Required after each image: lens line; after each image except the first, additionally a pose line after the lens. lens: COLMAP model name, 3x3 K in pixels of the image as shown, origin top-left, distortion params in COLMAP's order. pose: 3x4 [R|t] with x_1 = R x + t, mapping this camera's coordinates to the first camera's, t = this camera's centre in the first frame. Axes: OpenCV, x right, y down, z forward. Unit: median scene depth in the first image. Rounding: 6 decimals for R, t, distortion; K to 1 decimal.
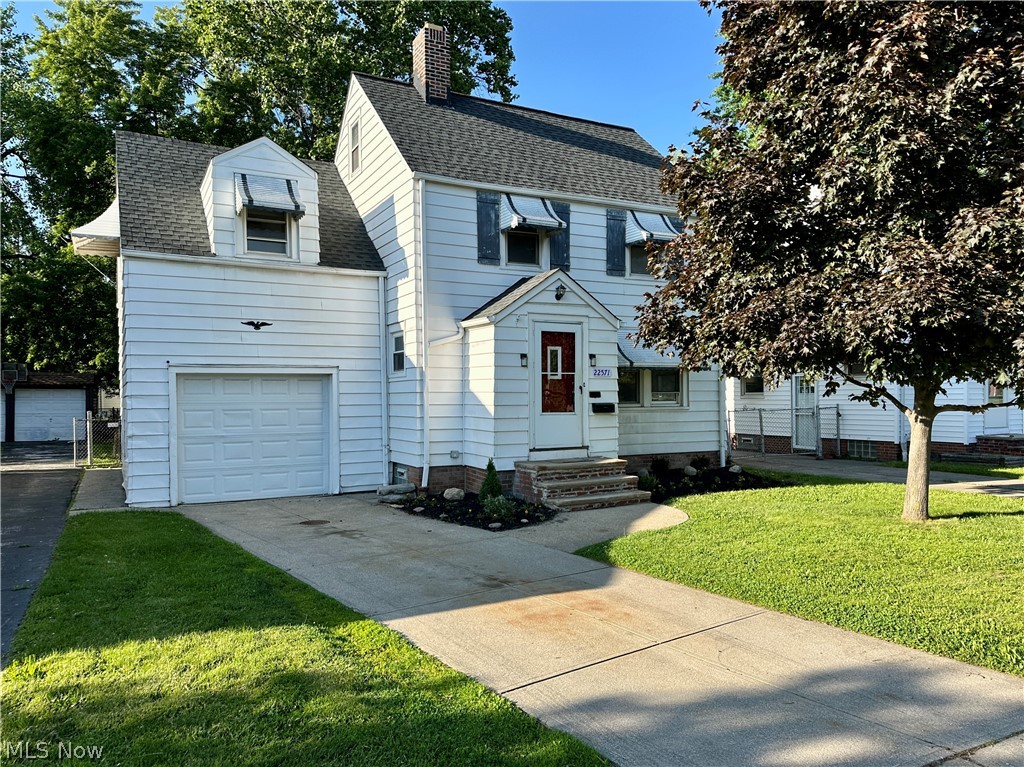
lens RADIAL K [[729.6, 0, 510.2], [0, 729.6, 408.4], [0, 0, 1]] dist [0.074888, -0.002288]
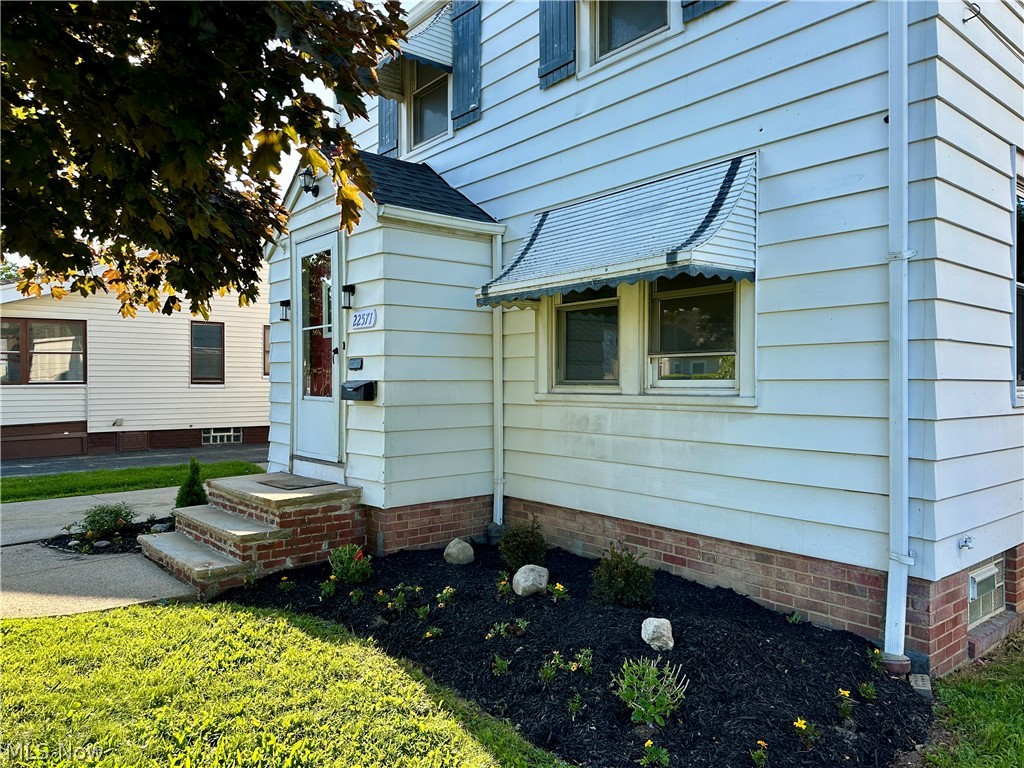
lens RADIAL K [[711.6, 0, 490.1], [0, 711.6, 379.1], [0, 0, 1]] dist [0.111373, -0.140877]
pose [[0.196177, 0.006760, -0.980545, 0.612490], [-0.016336, 0.999860, 0.003625, -0.011528], [0.980432, 0.015308, 0.196260, 0.984769]]
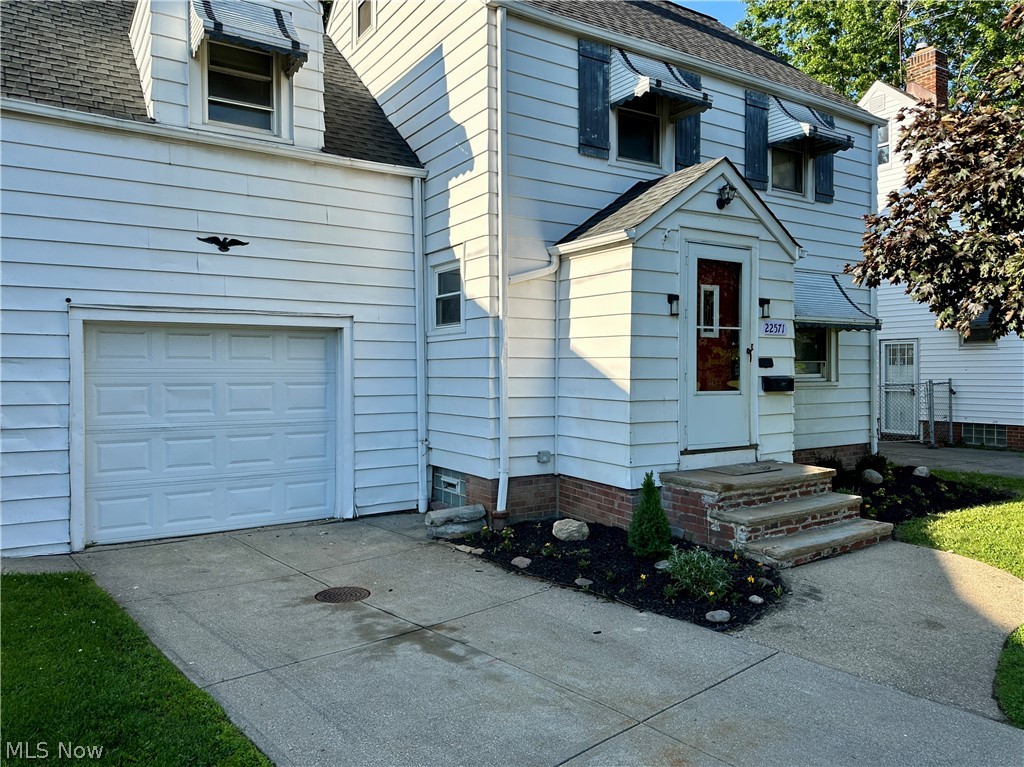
lens RADIAL K [[711.6, 0, 490.1], [0, 711.6, 378.6], [0, 0, 1]] dist [0.111373, -0.140877]
pose [[0.997603, 0.004580, 0.069039, -0.163785], [-0.004328, 0.999983, -0.003795, -0.001672], [-0.069055, 0.003487, 0.997607, 0.389758]]
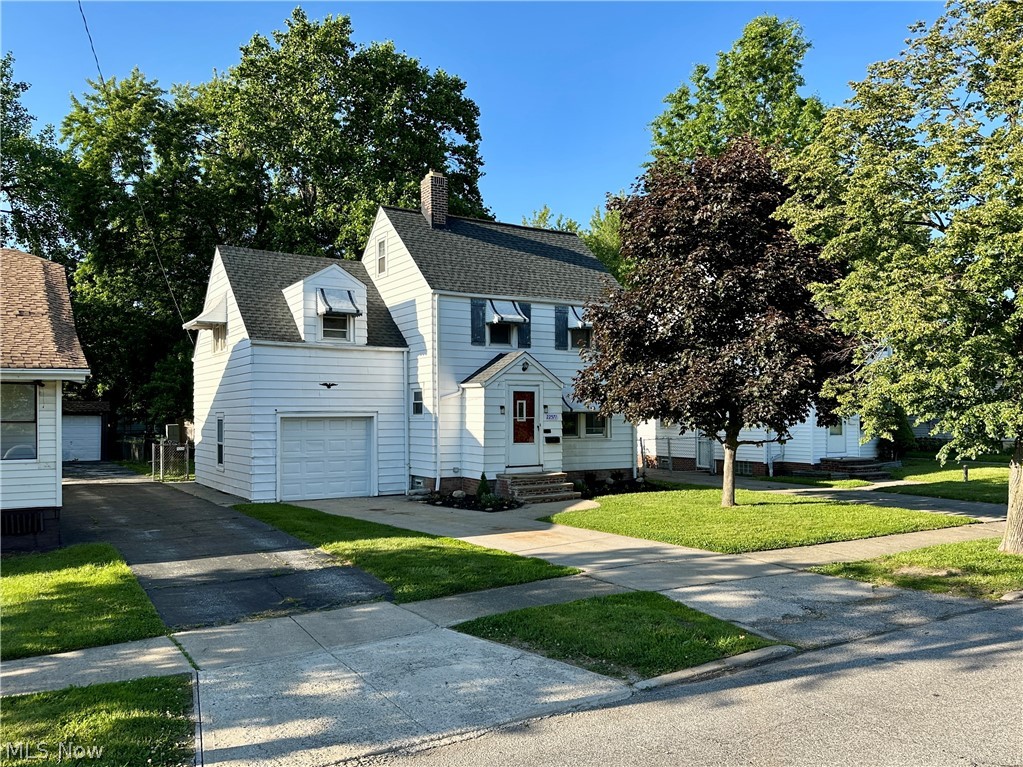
lens RADIAL K [[813.0, 0, 508.5], [0, 813.0, 415.3], [0, 0, 1]] dist [0.055832, -0.000143]
pose [[0.997887, 0.005077, 0.064777, -0.076852], [-0.004188, 0.999895, -0.013852, -0.028013], [-0.064840, 0.013551, 0.997804, -0.710320]]
